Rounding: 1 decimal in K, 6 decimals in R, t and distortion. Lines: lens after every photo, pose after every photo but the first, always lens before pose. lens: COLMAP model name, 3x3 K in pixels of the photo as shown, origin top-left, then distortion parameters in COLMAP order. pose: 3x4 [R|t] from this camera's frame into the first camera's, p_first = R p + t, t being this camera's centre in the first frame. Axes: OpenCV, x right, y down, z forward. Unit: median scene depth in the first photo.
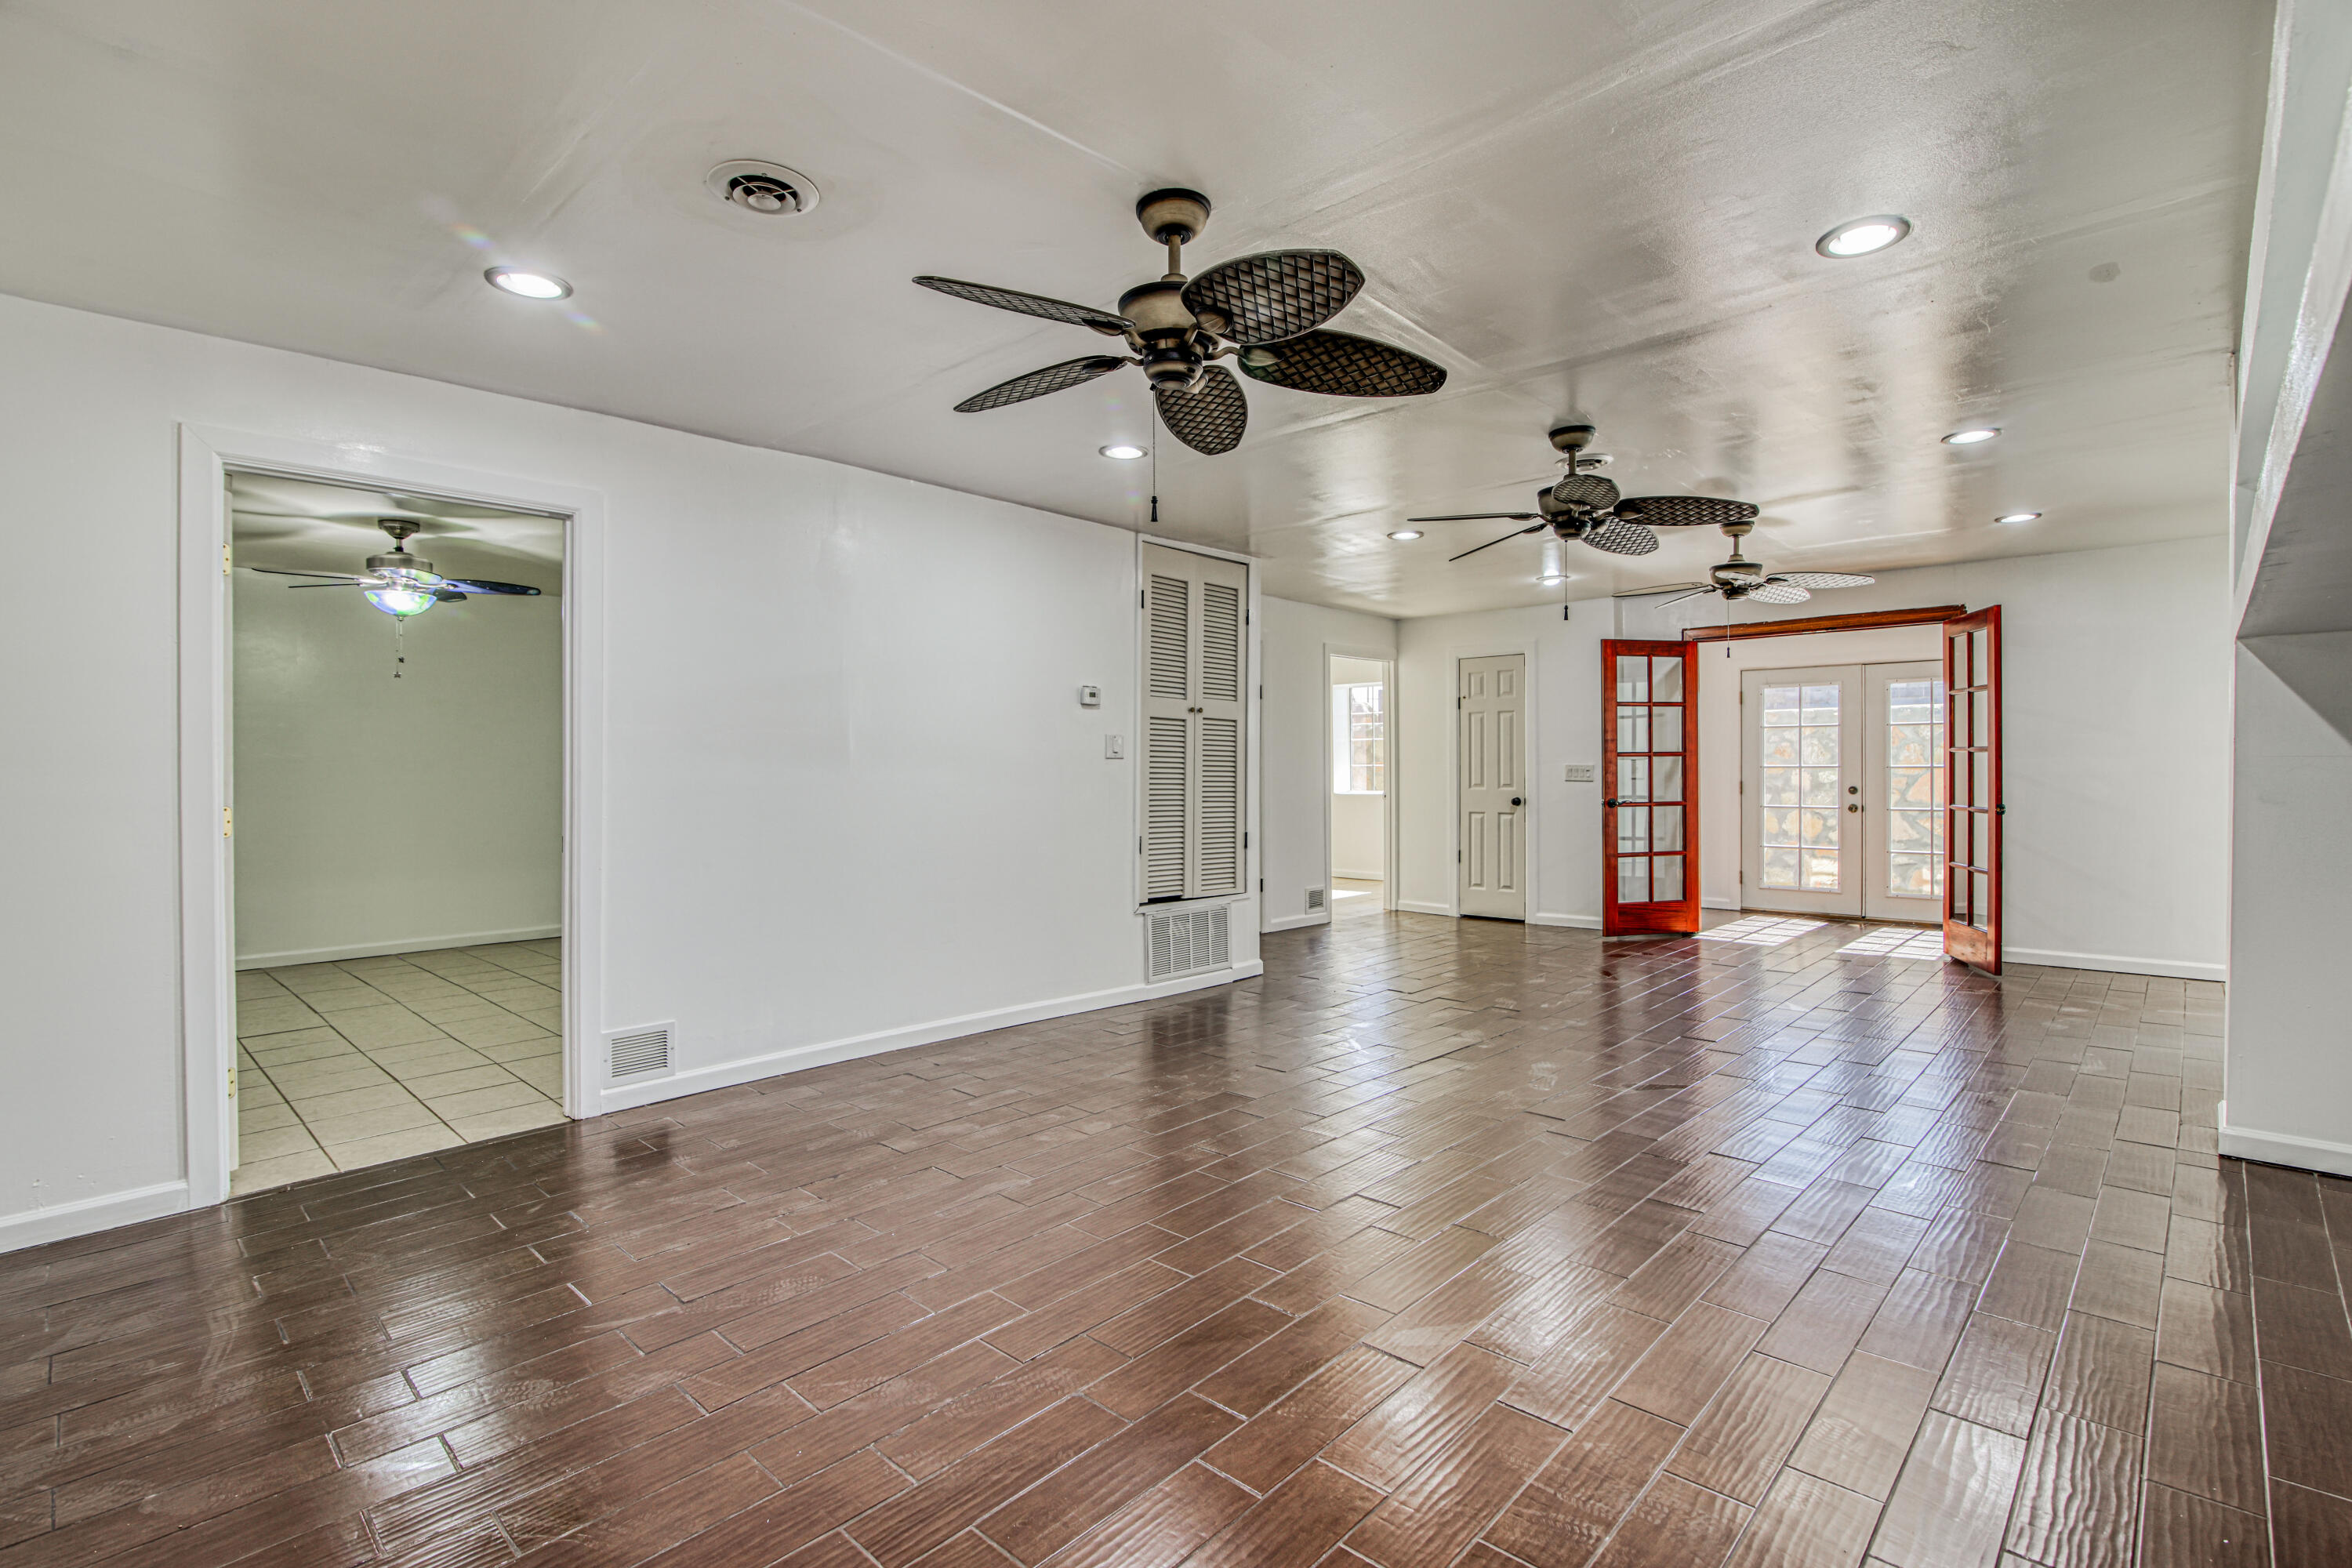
lens RADIAL K [[1096.4, 0, 1208.6], [0, 1096.4, 772.9], [0, 0, 1]] dist [-0.016112, -0.000250]
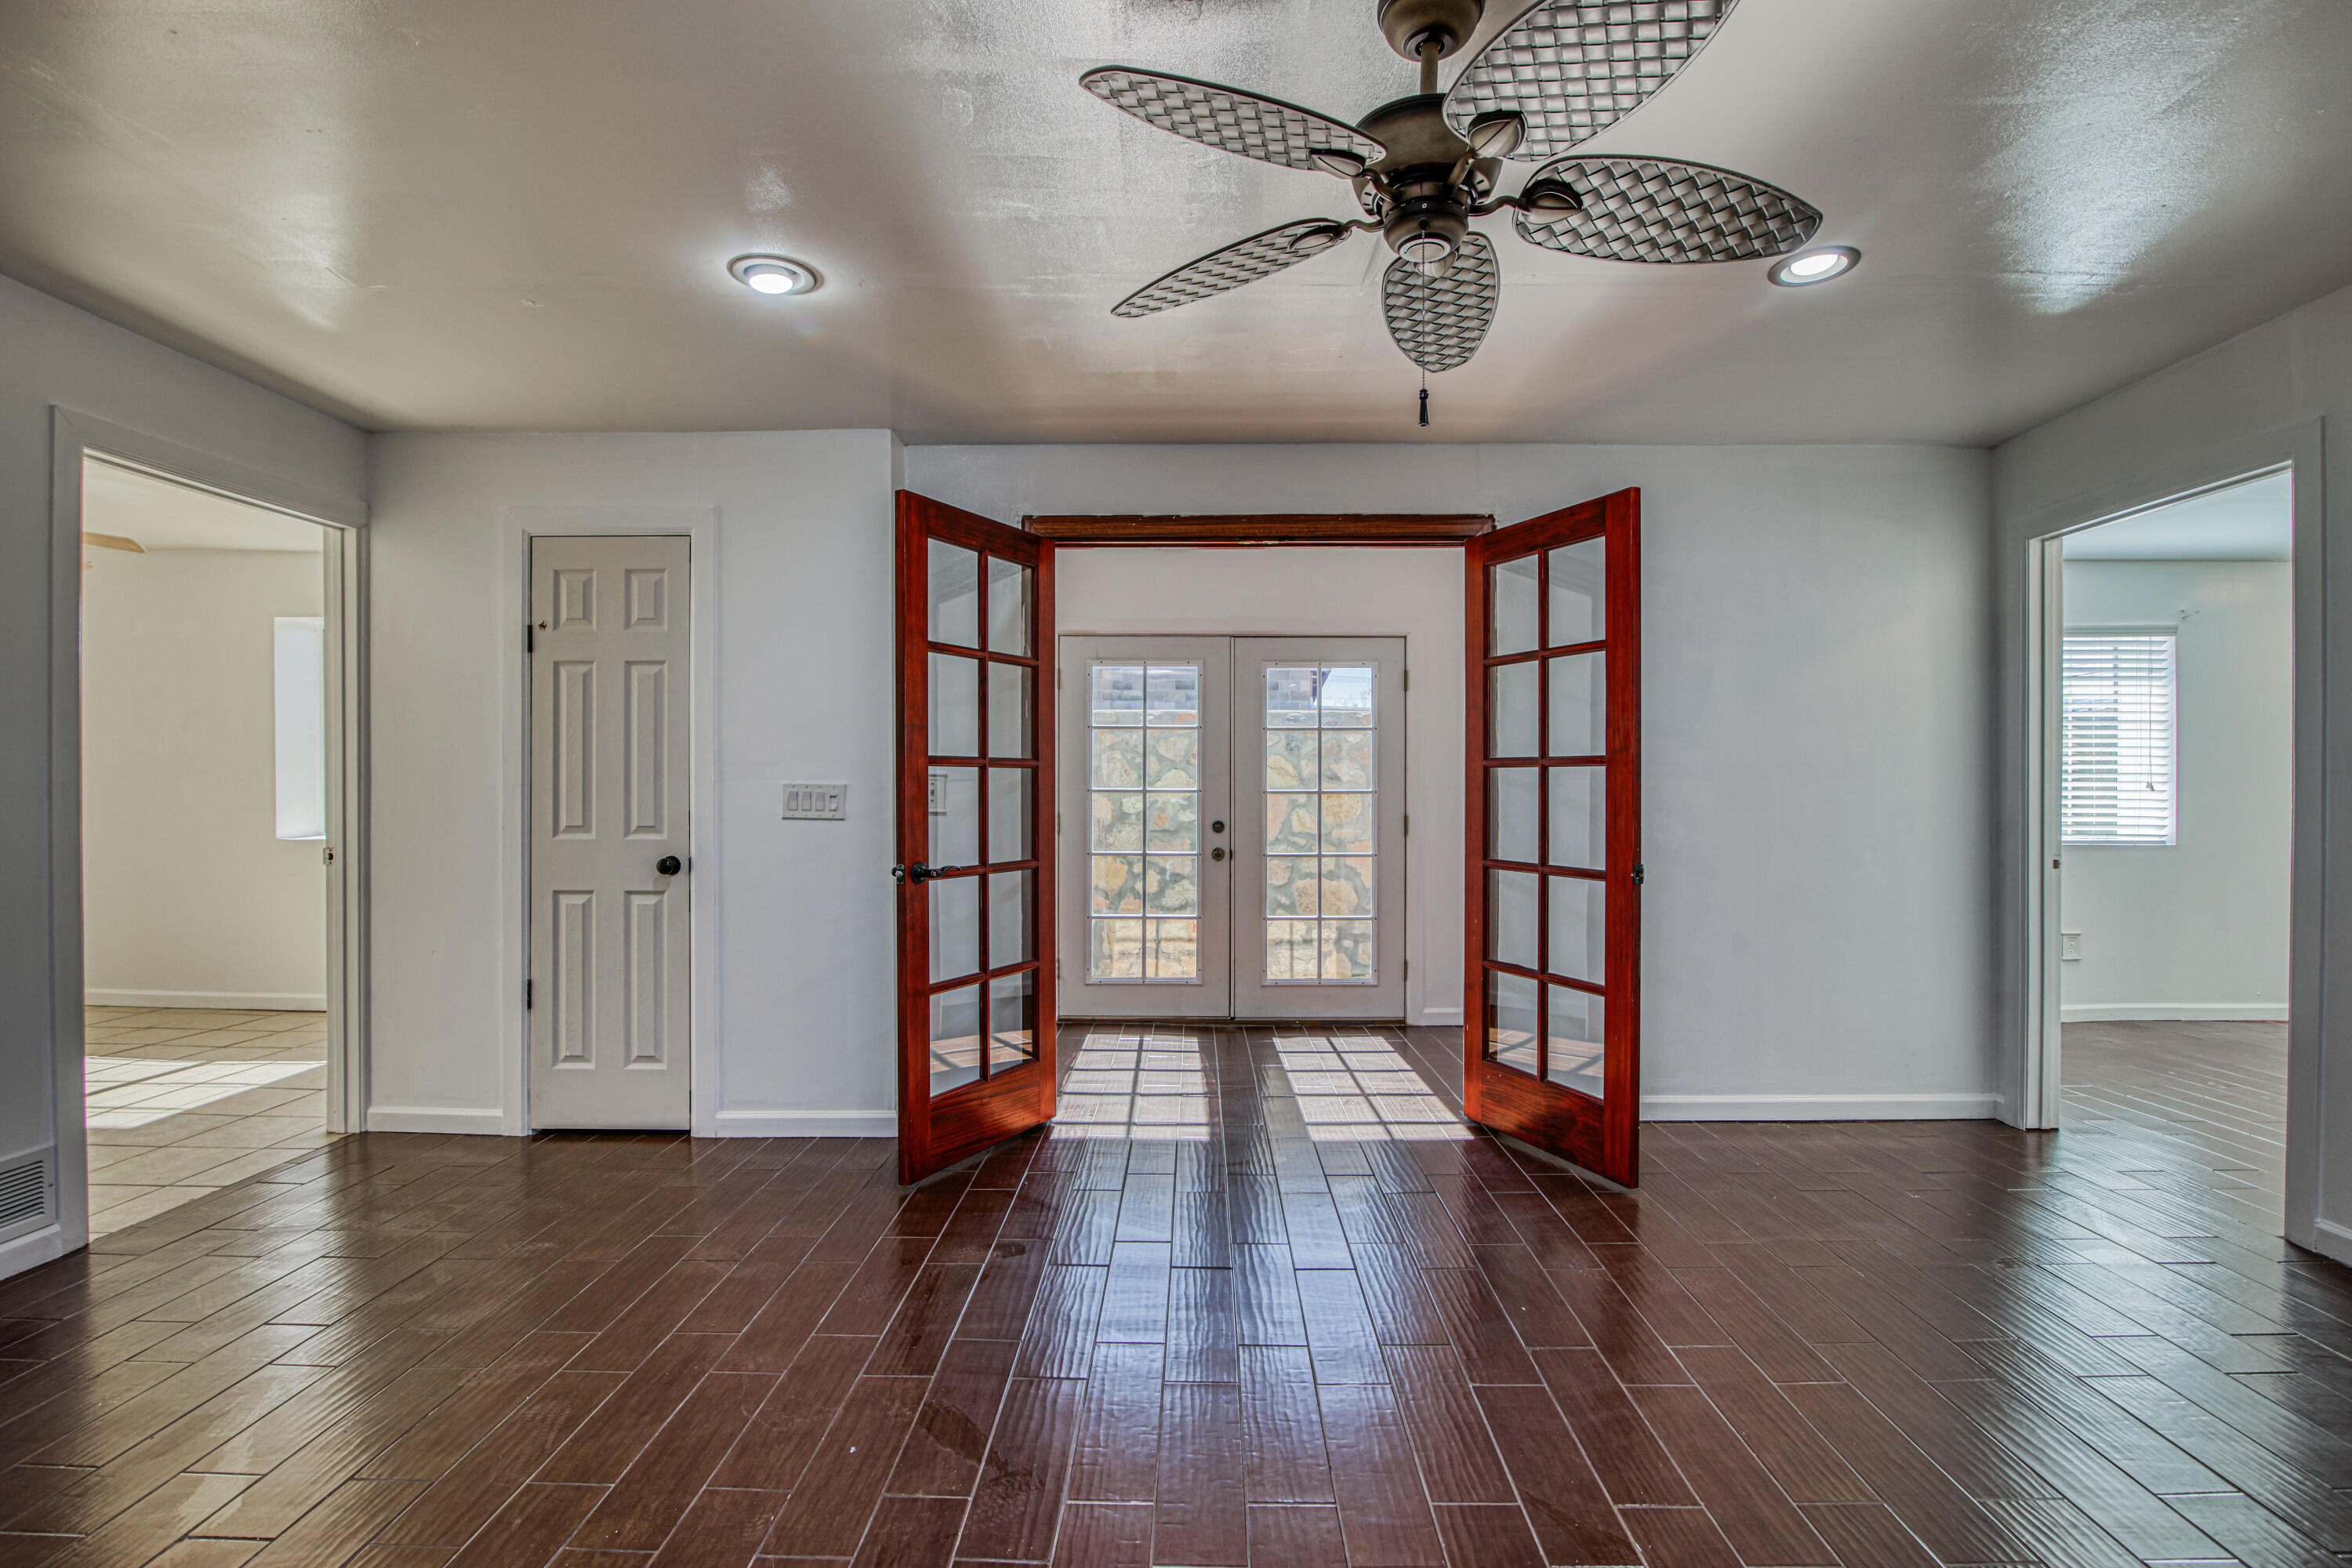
lens RADIAL K [[1105.1, 0, 1176.0], [0, 1105.1, 784.0], [0, 0, 1]] dist [-0.012099, -0.000178]
pose [[0.739039, 0.006558, 0.673631, 0.144628], [0.002666, 0.999916, -0.012659, -0.001414], [-0.673658, 0.011152, 0.738959, 0.587978]]
